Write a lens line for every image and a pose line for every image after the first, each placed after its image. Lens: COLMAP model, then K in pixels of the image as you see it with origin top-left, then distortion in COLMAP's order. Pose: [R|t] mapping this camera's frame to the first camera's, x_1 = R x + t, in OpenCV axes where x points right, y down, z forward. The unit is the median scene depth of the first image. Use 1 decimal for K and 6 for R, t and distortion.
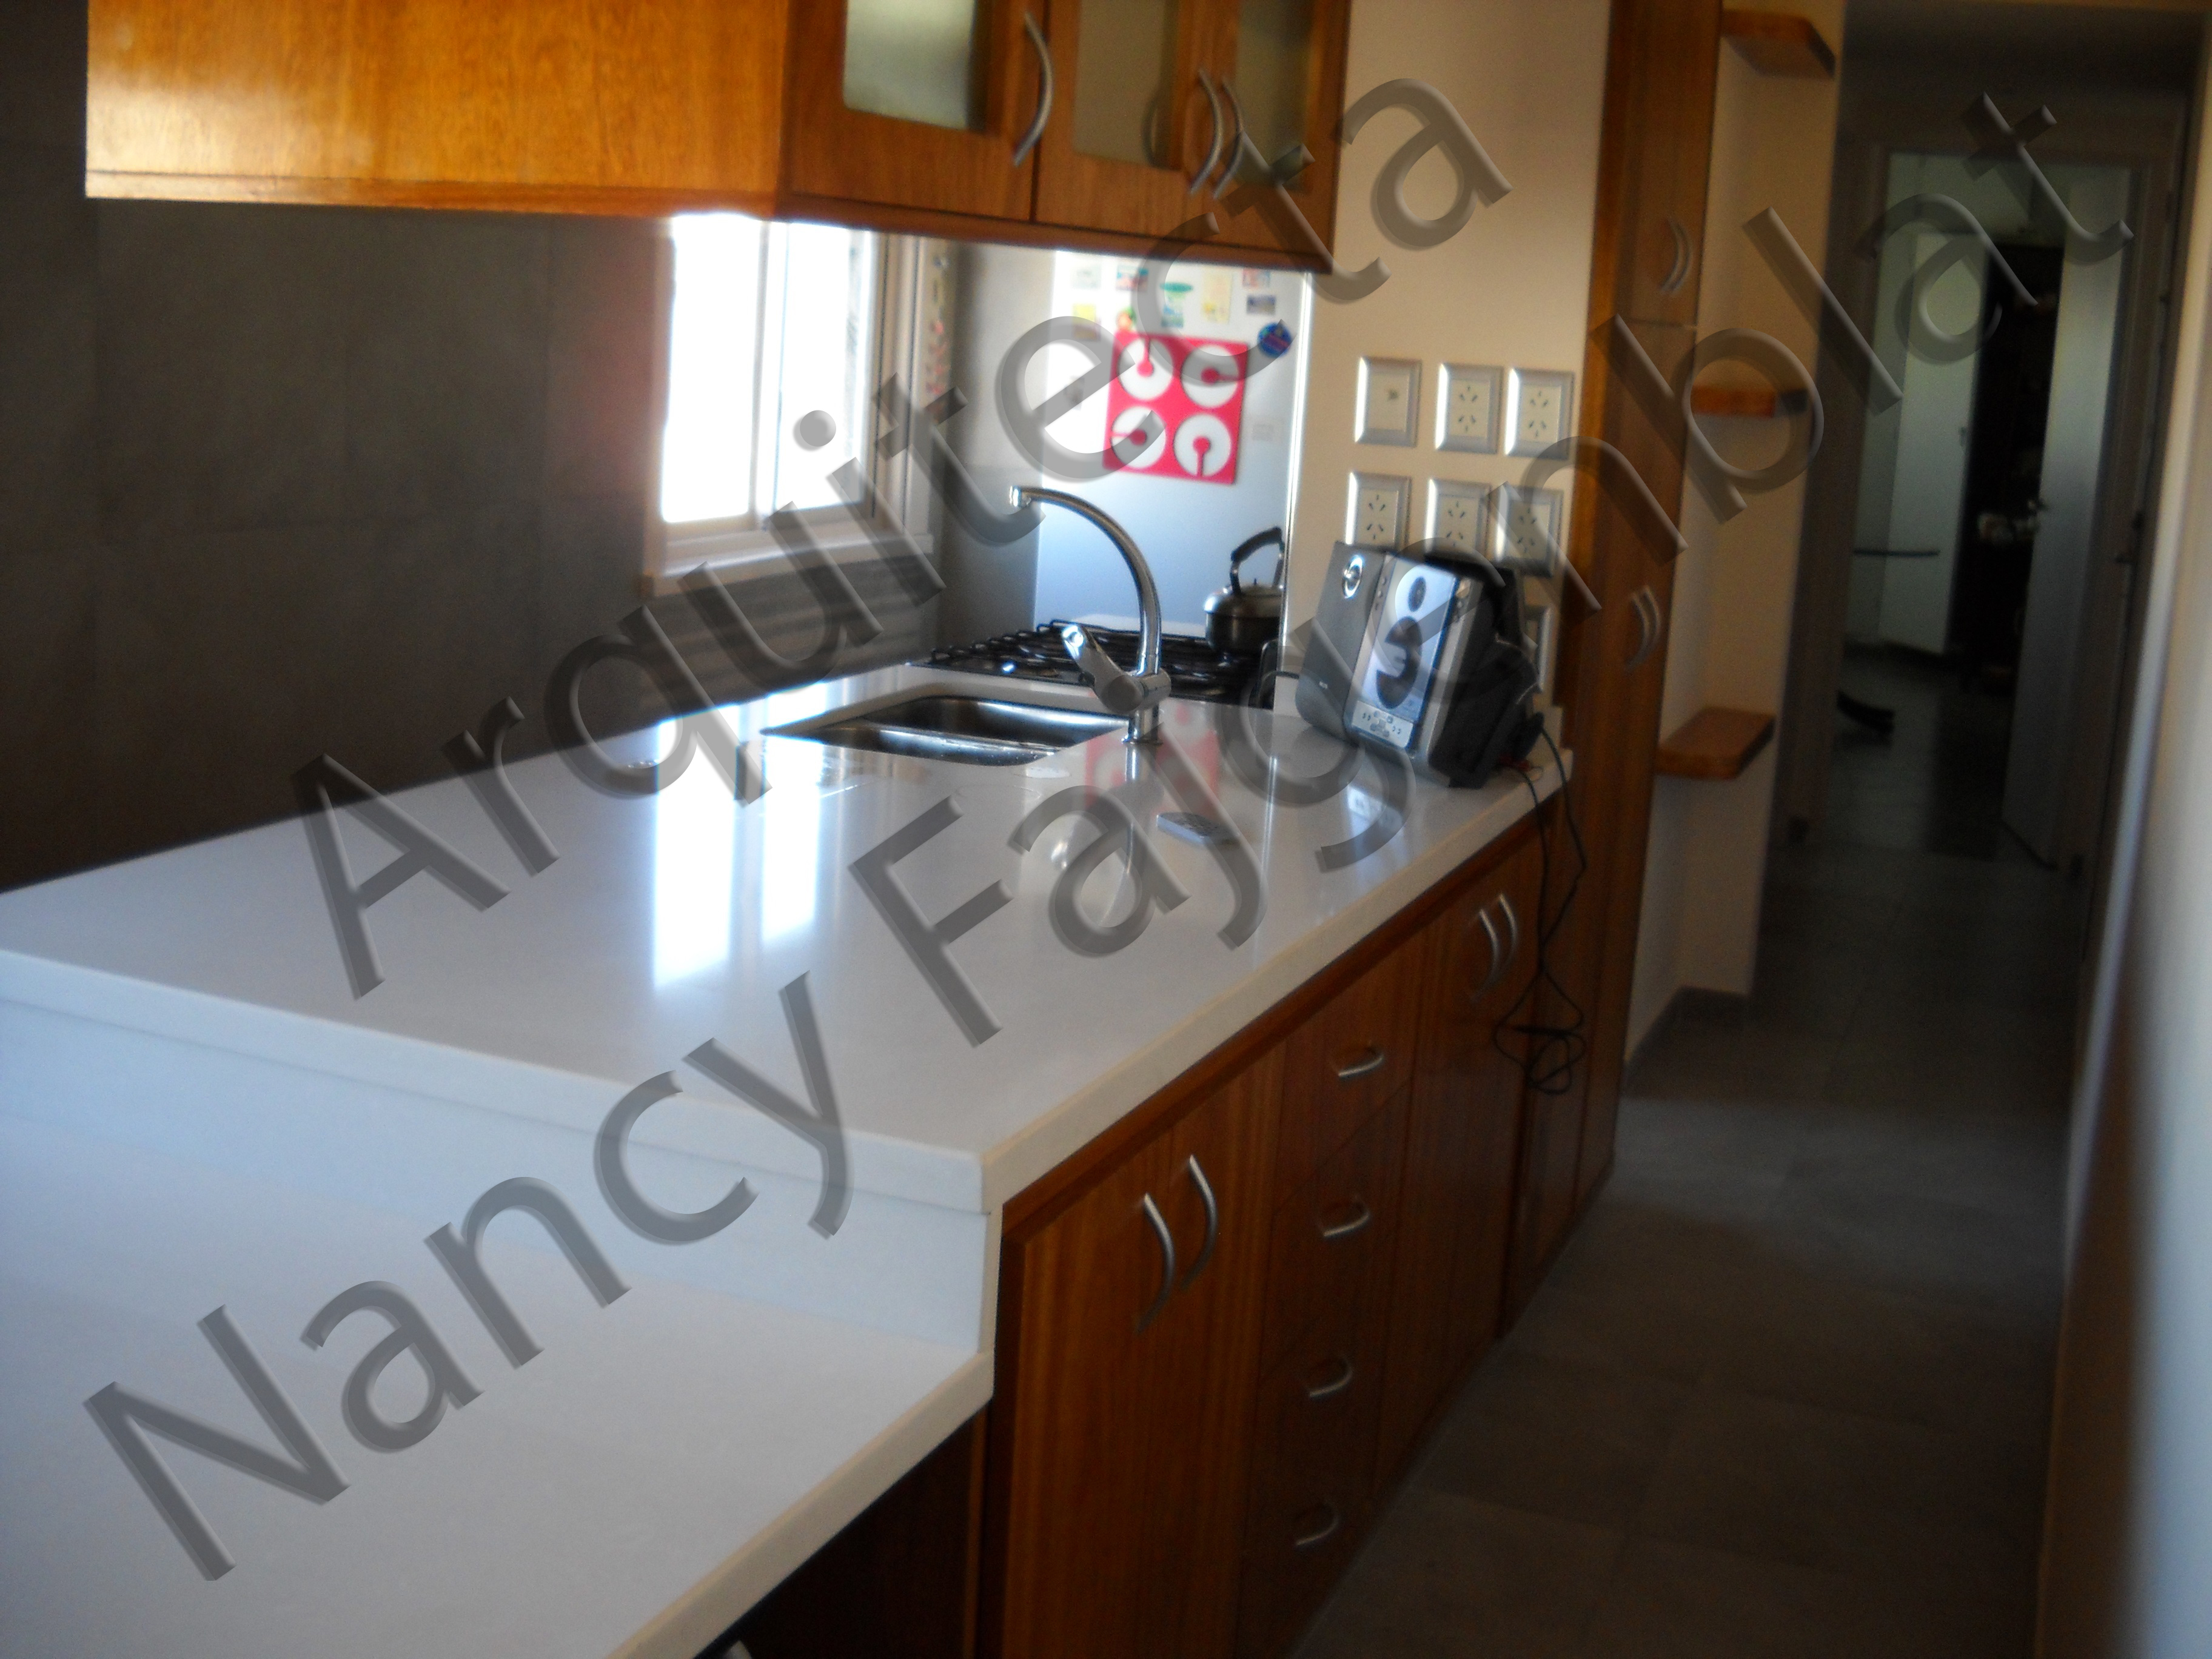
lens RADIAL K [[2517.7, 0, 1135.3], [0, 2517.7, 825.5], [0, 0, 1]] dist [-0.263069, 0.259631]
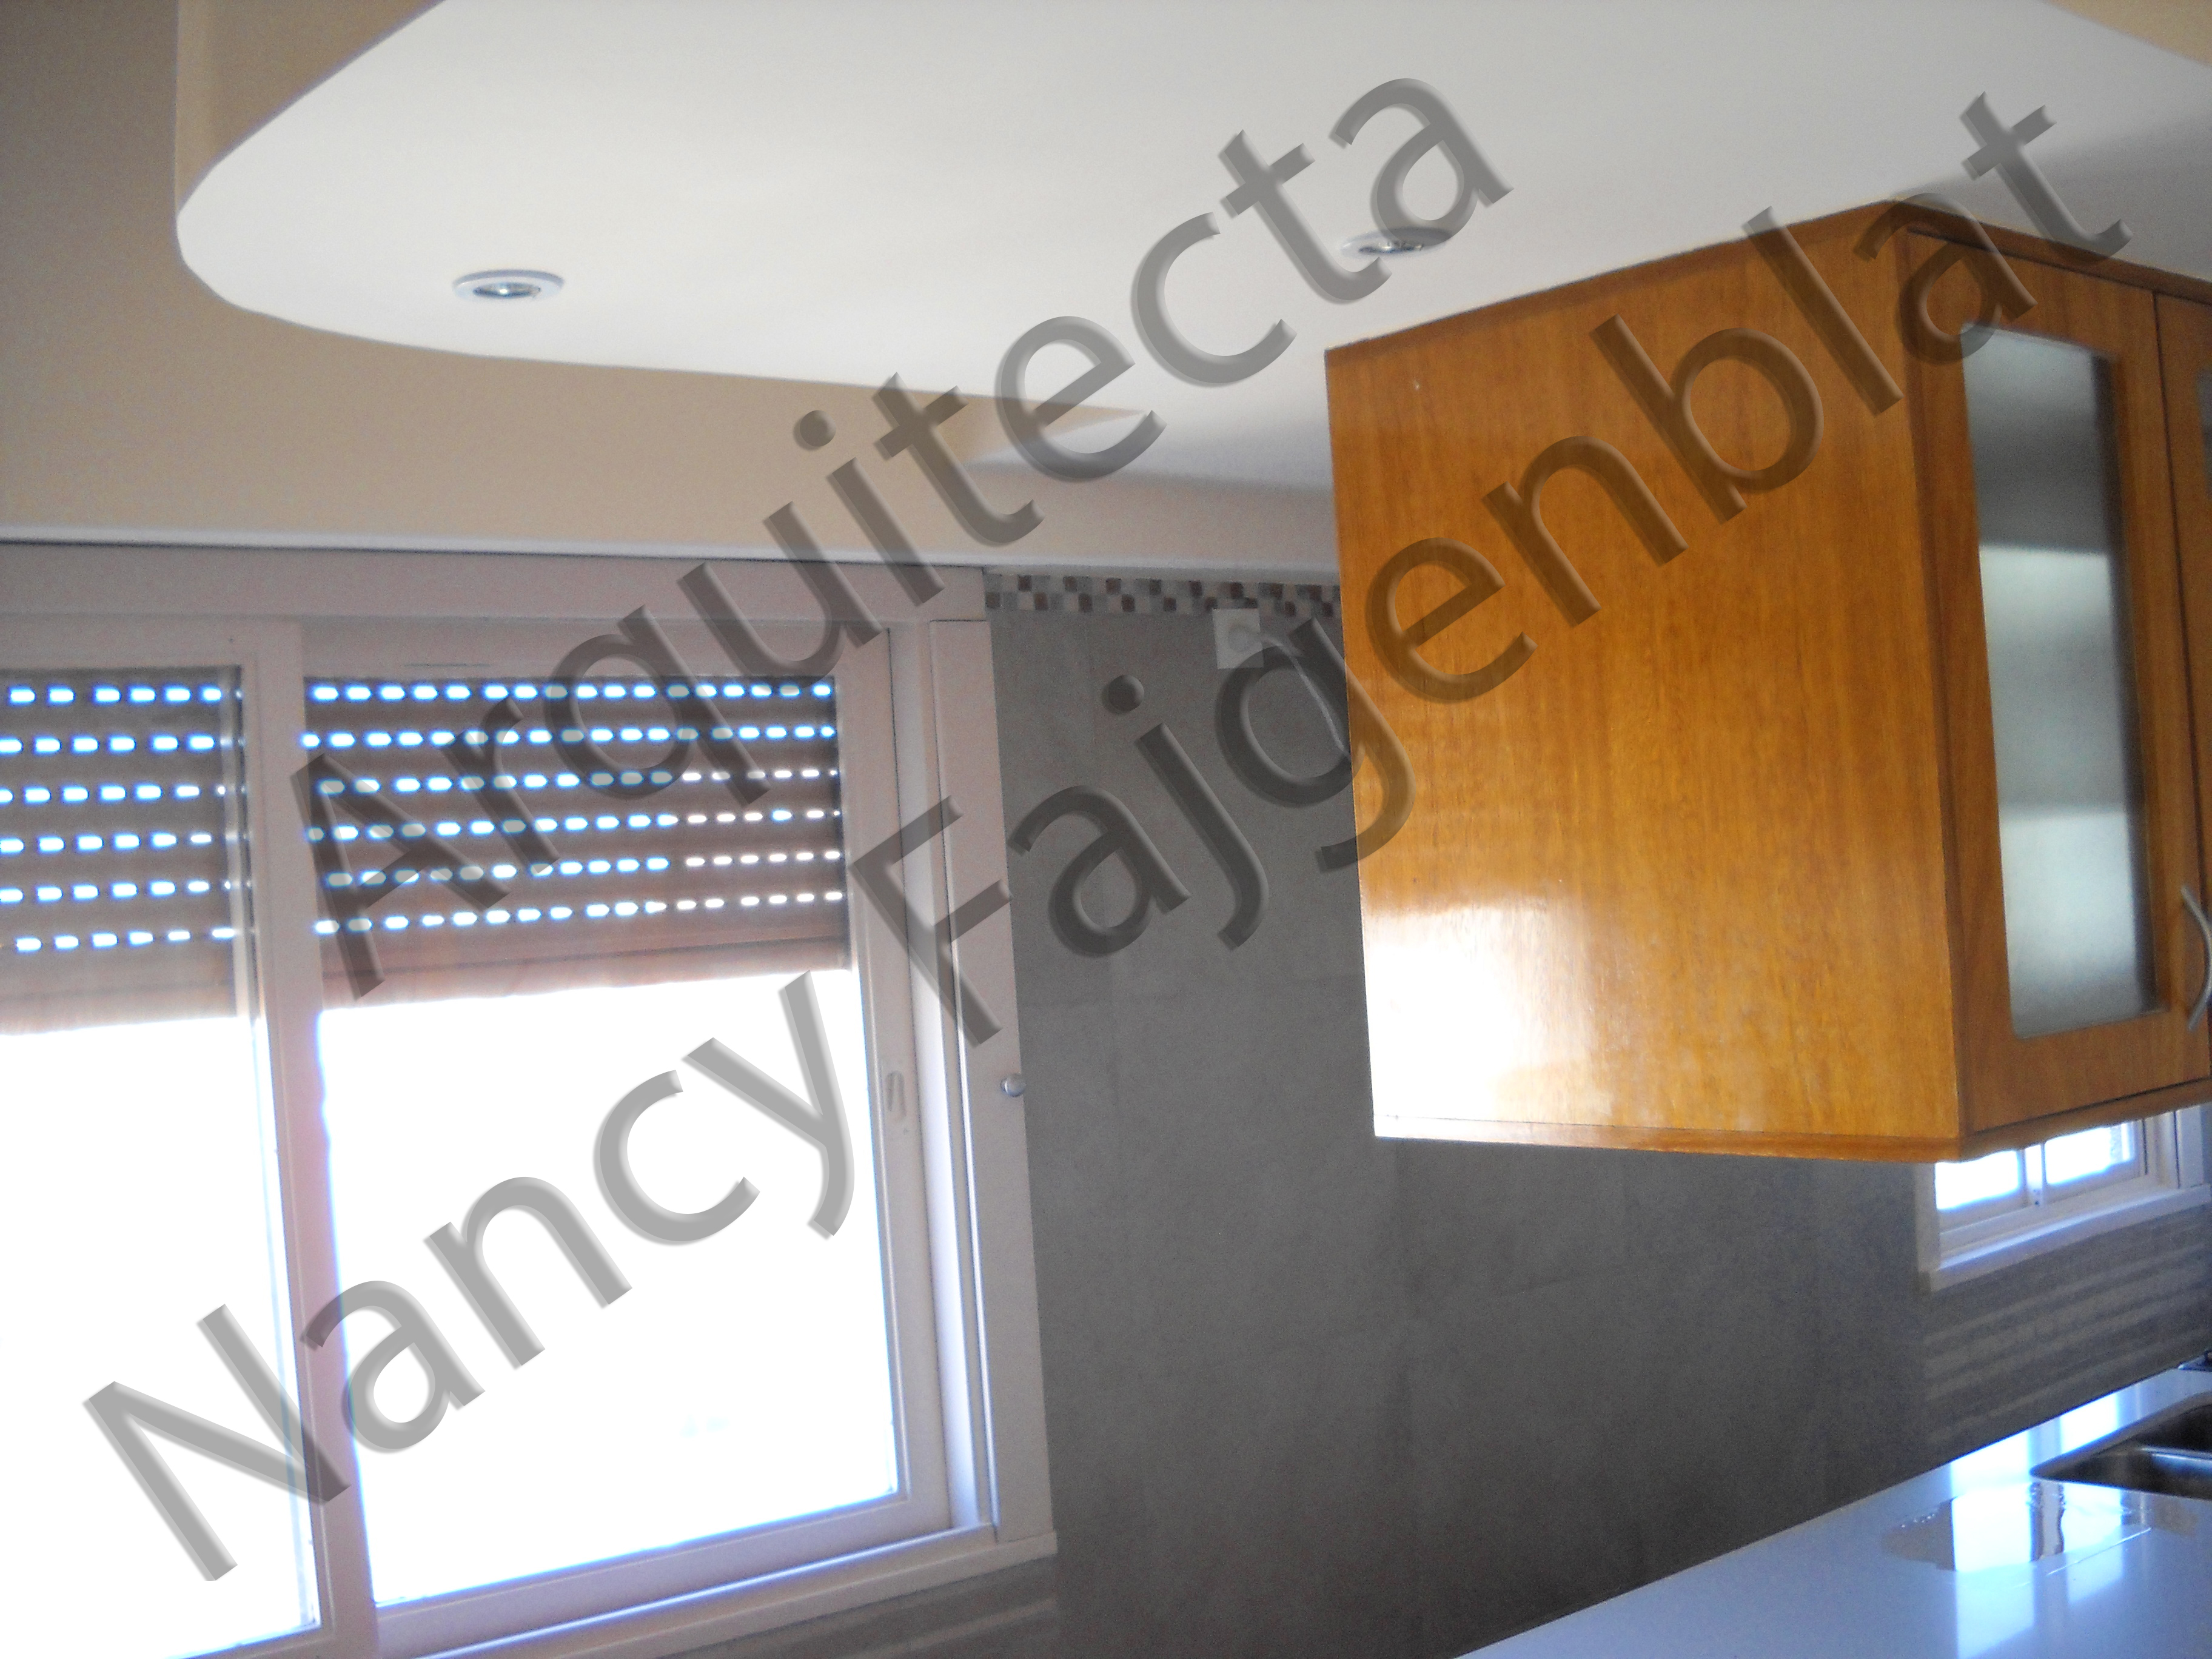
lens RADIAL K [[2517.7, 0, 1135.3], [0, 2517.7, 825.5], [0, 0, 1]] dist [-0.263069, 0.259631]
pose [[0.868097, -0.134980, -0.477691, 0.072866], [0.023191, 0.972297, -0.232596, -0.132402], [0.495853, 0.190837, 0.847178, -0.143564]]
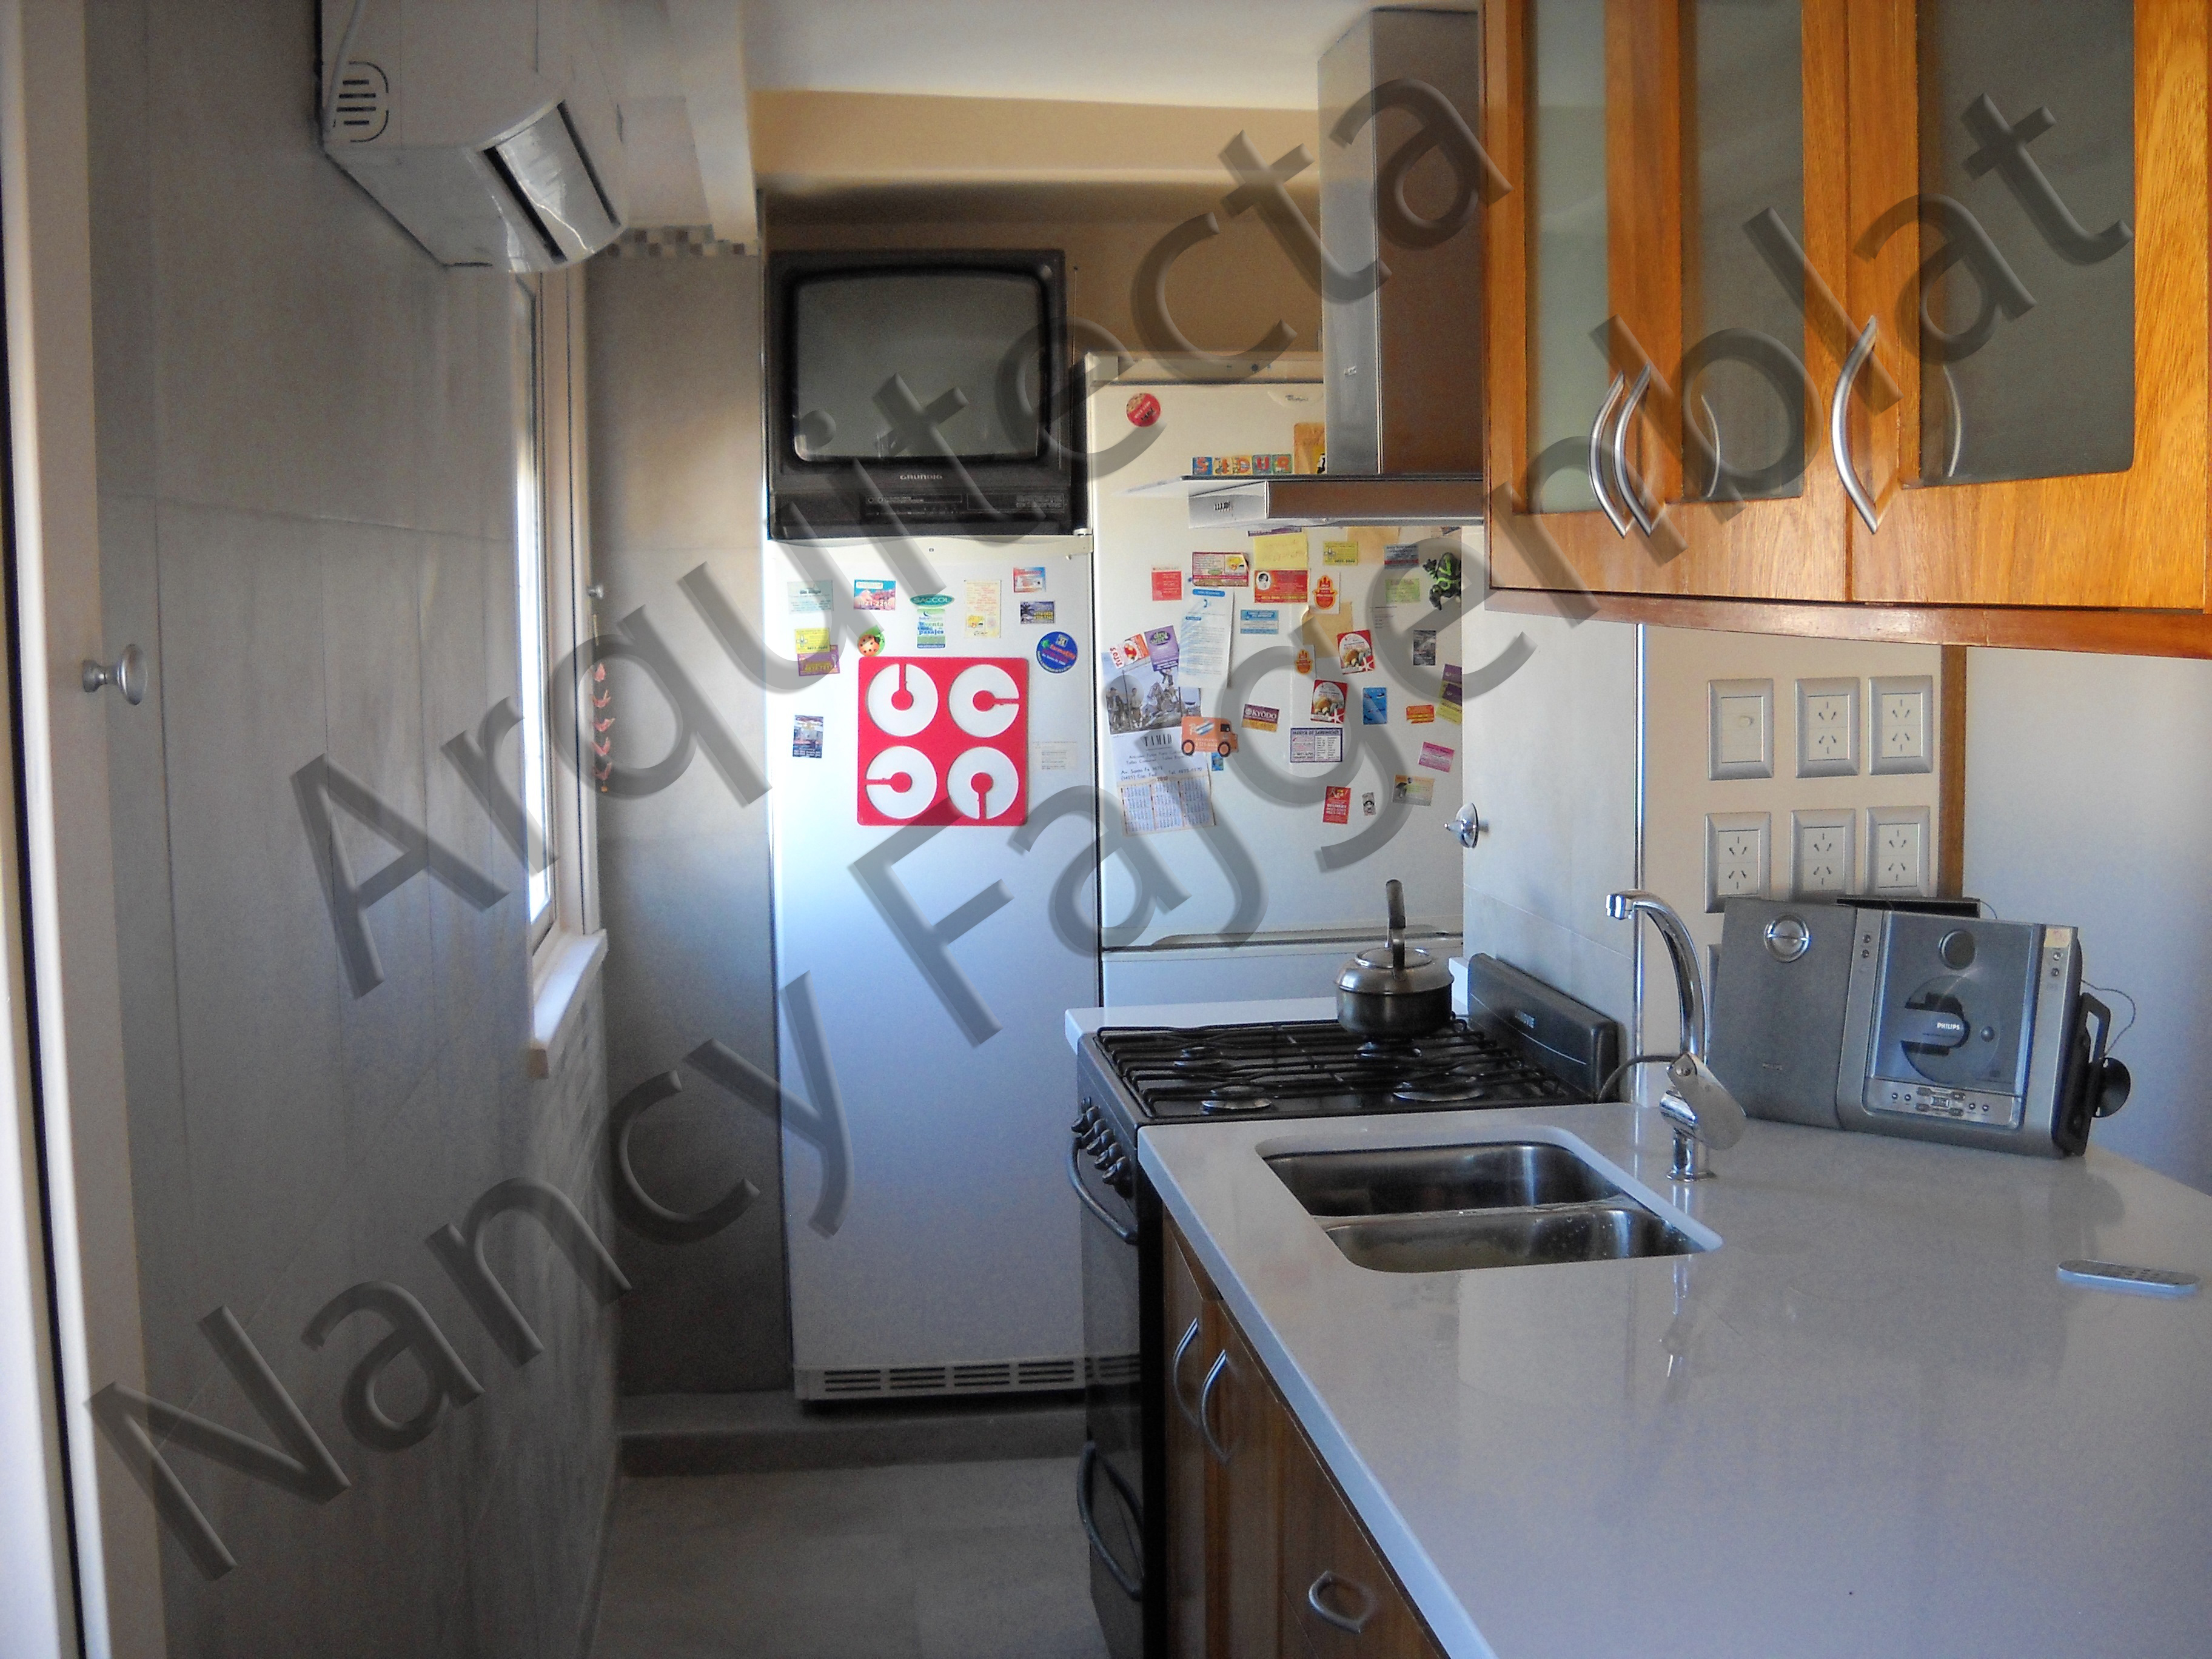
lens RADIAL K [[2517.7, 0, 1135.3], [0, 2517.7, 825.5], [0, 0, 1]] dist [-0.263069, 0.259631]
pose [[0.867709, -0.125246, 0.481034, -0.968442], [0.168948, 0.984434, -0.048440, -0.250997], [-0.467479, 0.123301, 0.875363, 0.662840]]
